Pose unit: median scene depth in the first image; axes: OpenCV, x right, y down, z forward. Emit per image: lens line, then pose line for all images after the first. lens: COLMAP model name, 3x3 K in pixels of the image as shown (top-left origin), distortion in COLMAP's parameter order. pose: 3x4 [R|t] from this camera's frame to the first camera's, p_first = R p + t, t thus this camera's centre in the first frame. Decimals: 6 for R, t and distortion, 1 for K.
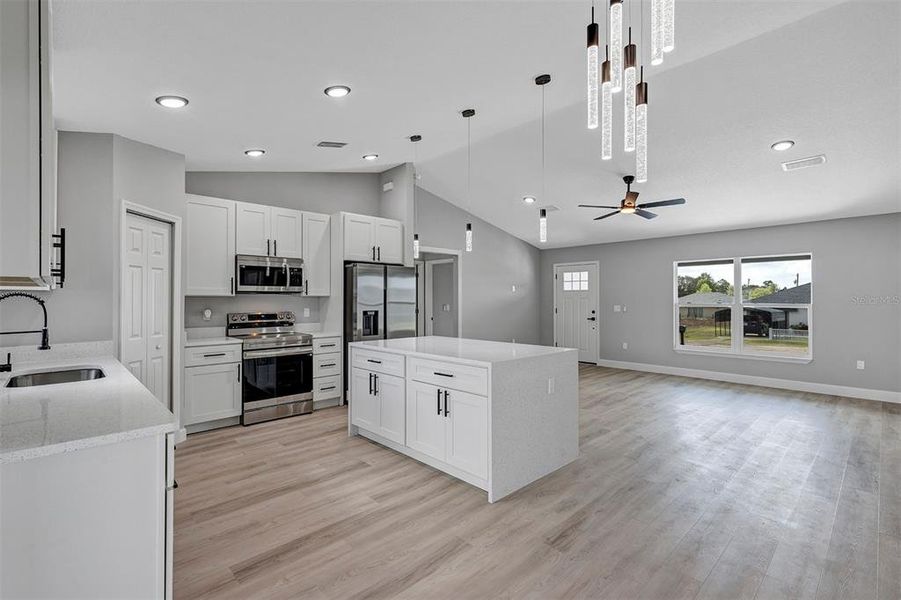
lens RADIAL K [[409.3, 0, 445.6], [0, 409.3, 297.0], [0, 0, 1]] dist [0.005203, 0.000321]
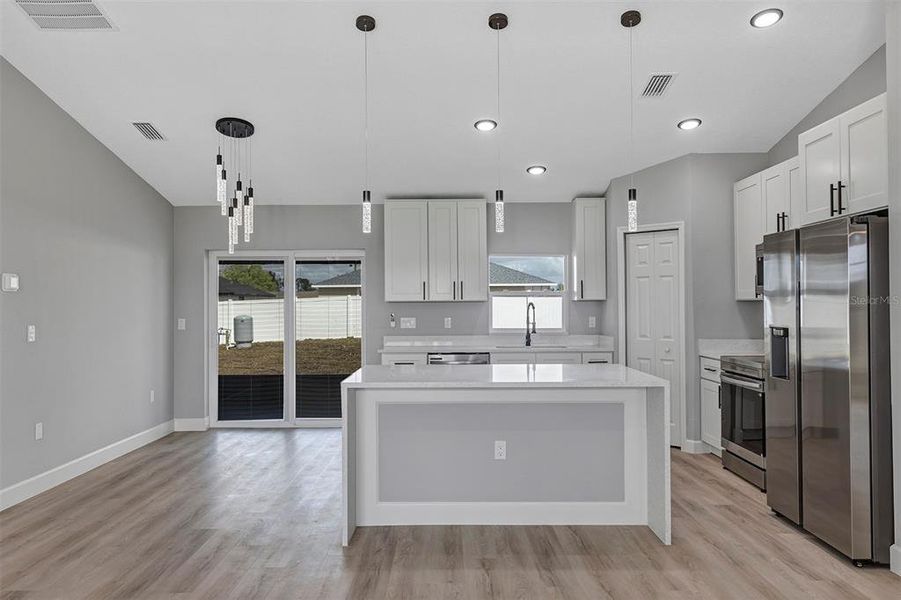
lens RADIAL K [[675.6, 0, 437.4], [0, 675.6, 297.0], [0, 0, 1]] dist [0.004429, -0.002719]
pose [[-0.698231, -0.004506, -0.715858, 0.768608], [0.012631, 0.999747, -0.018613, 0.007802], [0.715761, -0.022038, -0.697998, 1.437083]]
